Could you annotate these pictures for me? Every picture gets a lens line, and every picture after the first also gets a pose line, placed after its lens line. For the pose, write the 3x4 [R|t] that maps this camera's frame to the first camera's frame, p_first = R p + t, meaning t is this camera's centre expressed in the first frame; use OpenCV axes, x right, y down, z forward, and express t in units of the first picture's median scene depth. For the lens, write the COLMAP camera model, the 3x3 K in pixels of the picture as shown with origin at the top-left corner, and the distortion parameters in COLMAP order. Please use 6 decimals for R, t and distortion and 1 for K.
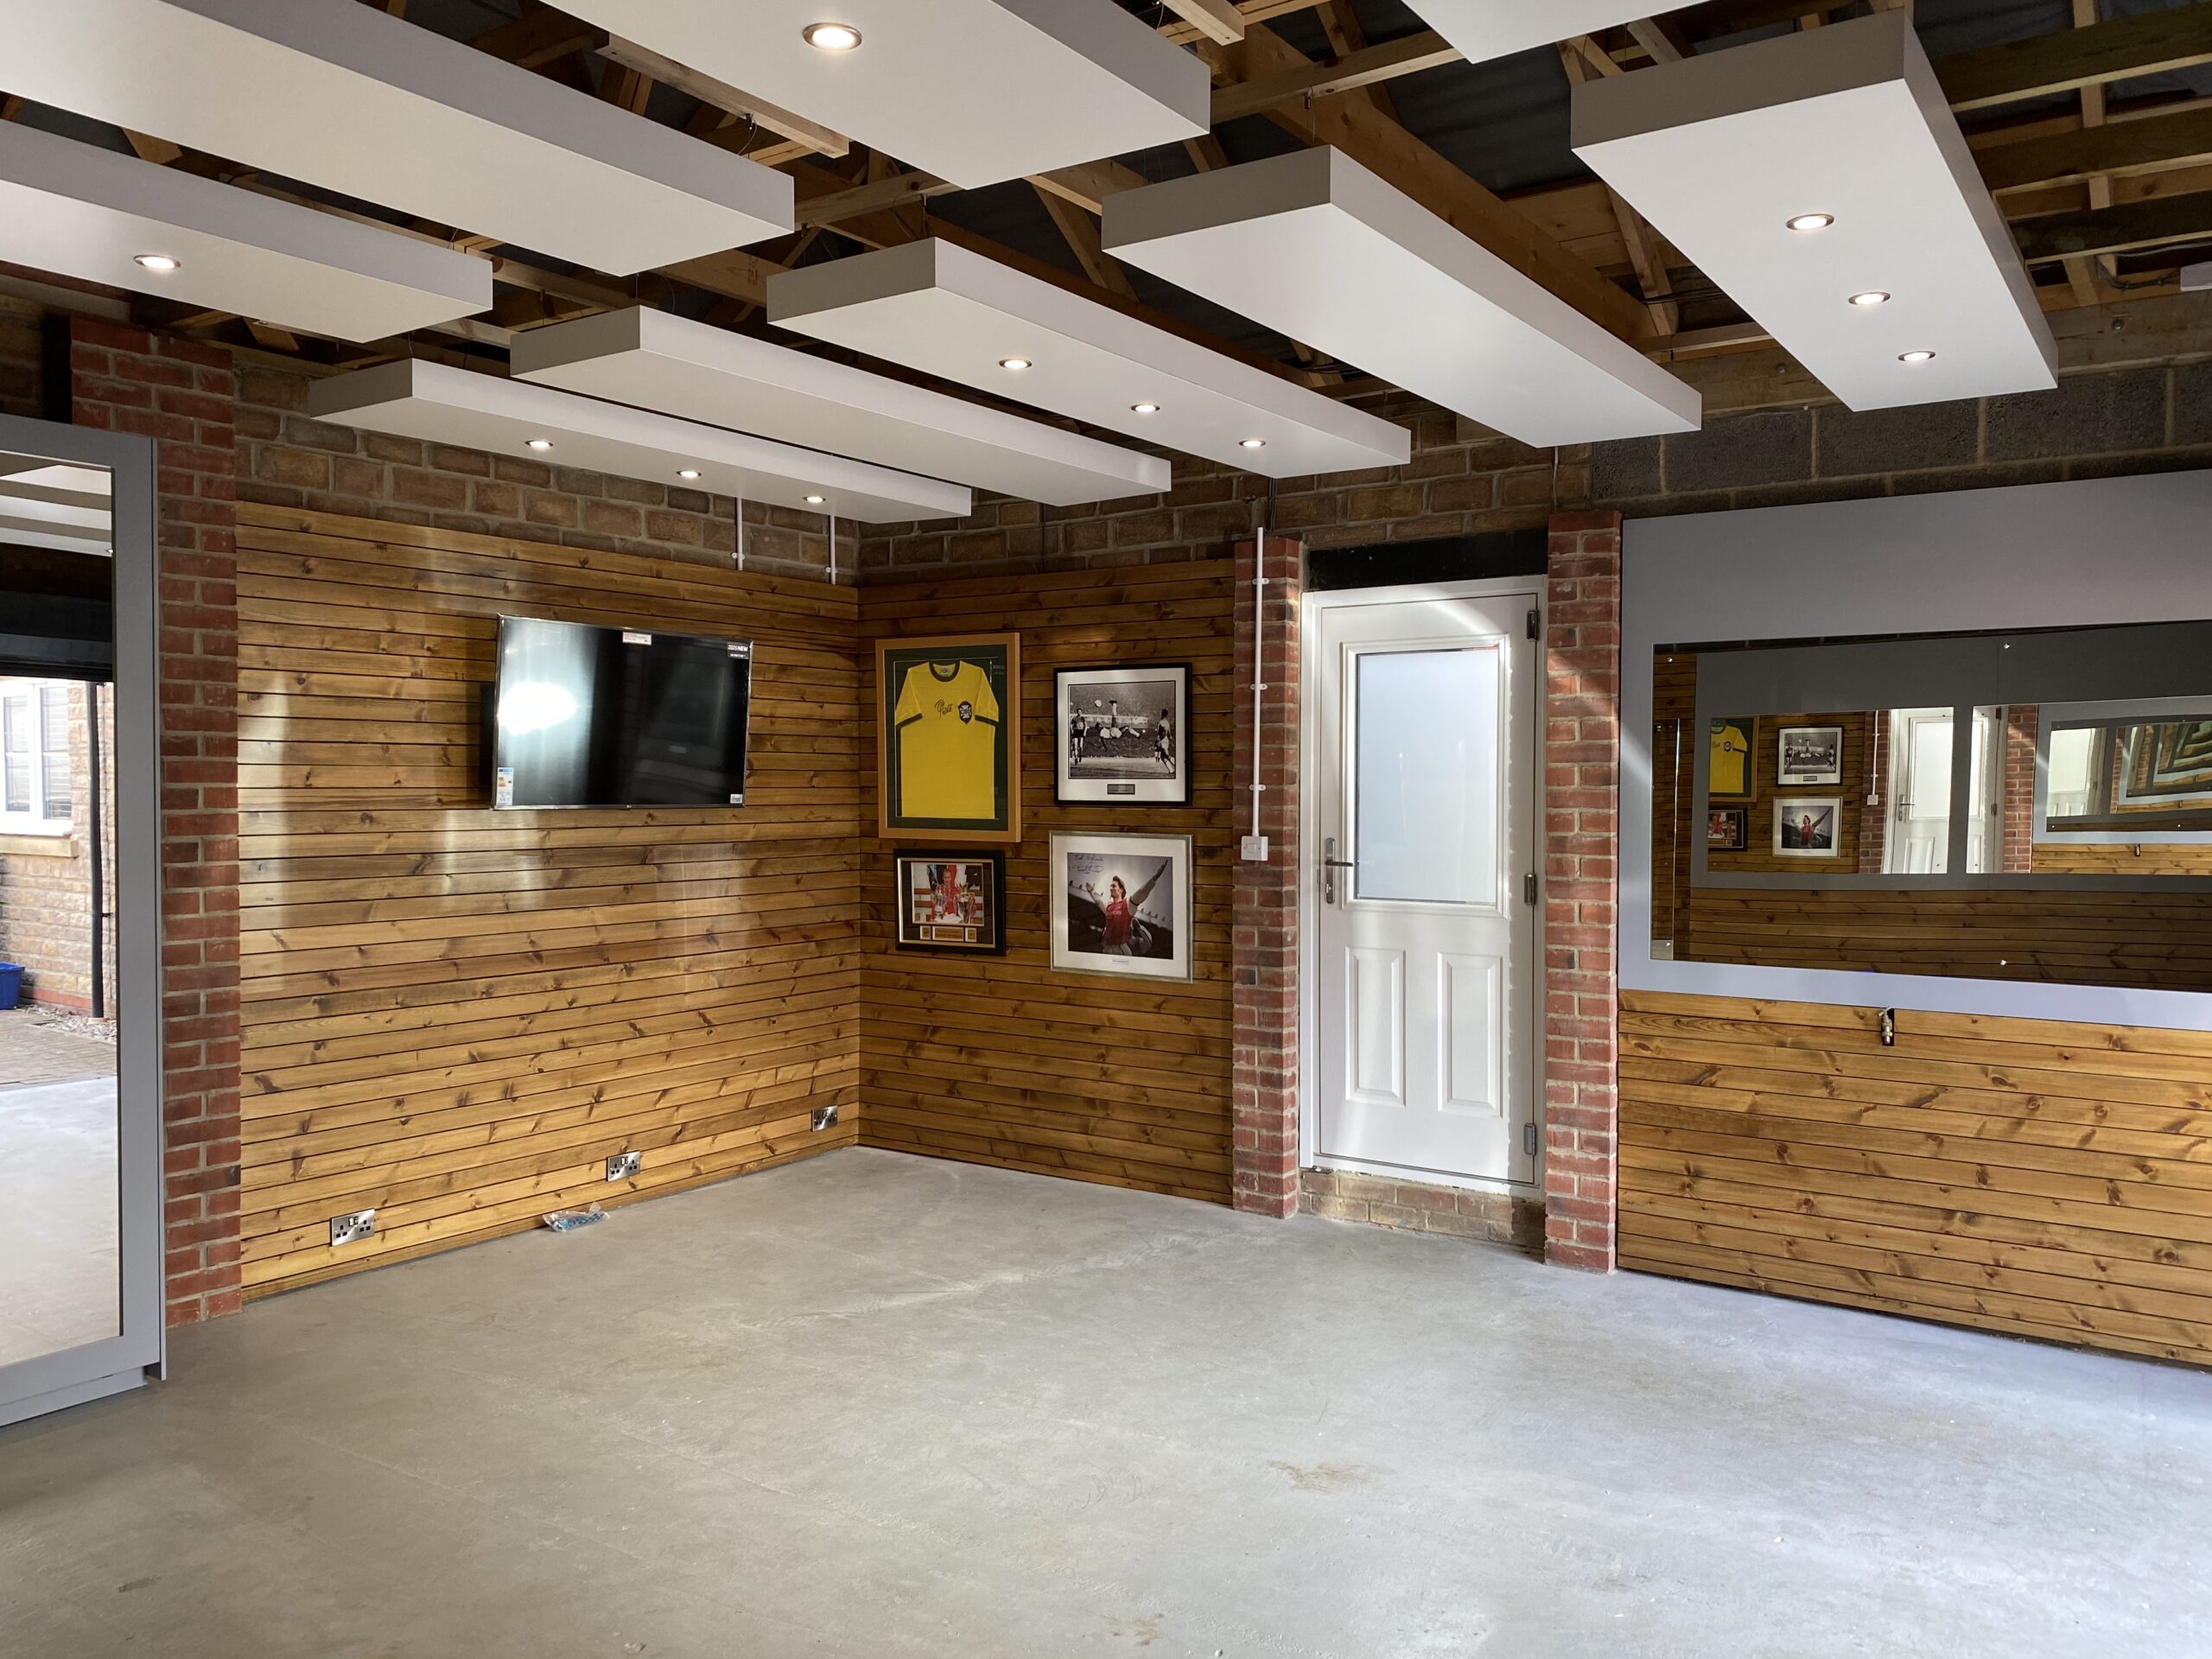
lens RADIAL K [[1697.8, 0, 1106.4], [0, 1697.8, 835.6], [0, 0, 1]] dist [0.004774, 0.005589]
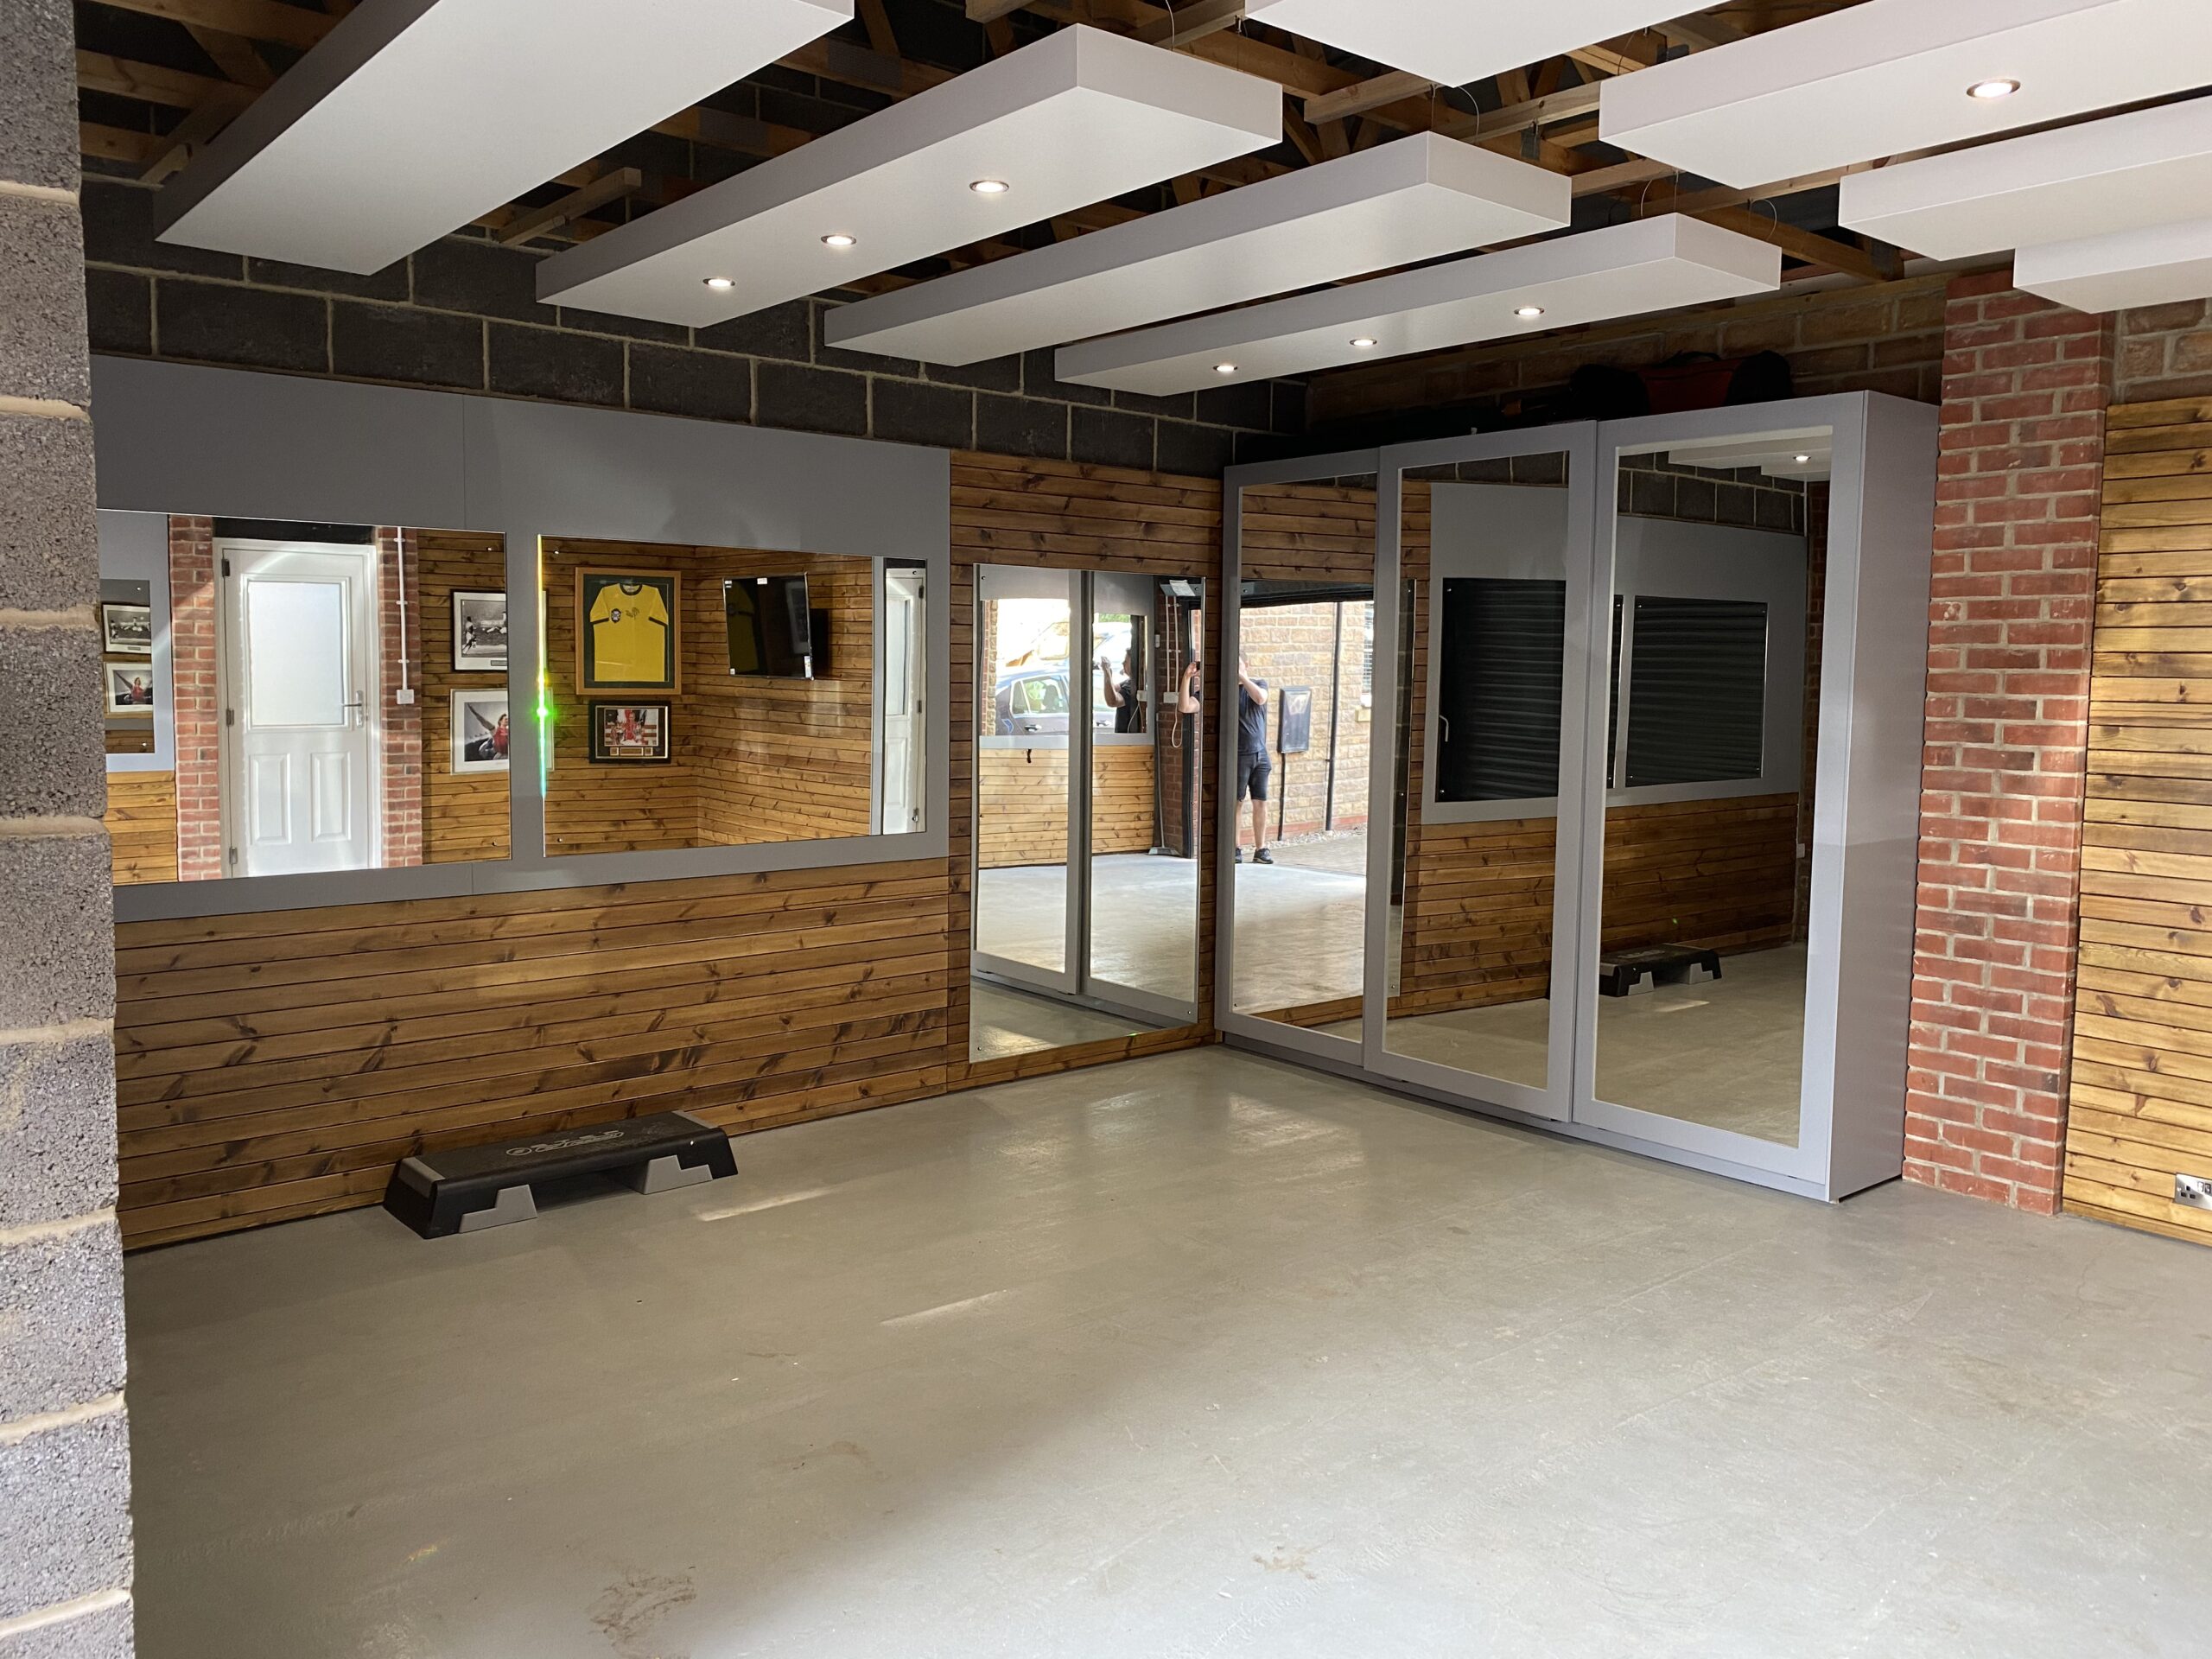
lens RADIAL K [[1697.8, 0, 1105.3], [0, 1697.8, 819.4], [0, 0, 1]] dist [0.004774, 0.005589]
pose [[-0.264241, 0.083868, -0.960803, 0.614704], [-0.046760, 0.993926, 0.099620, -0.031975], [0.963322, 0.071251, -0.258714, 0.726723]]
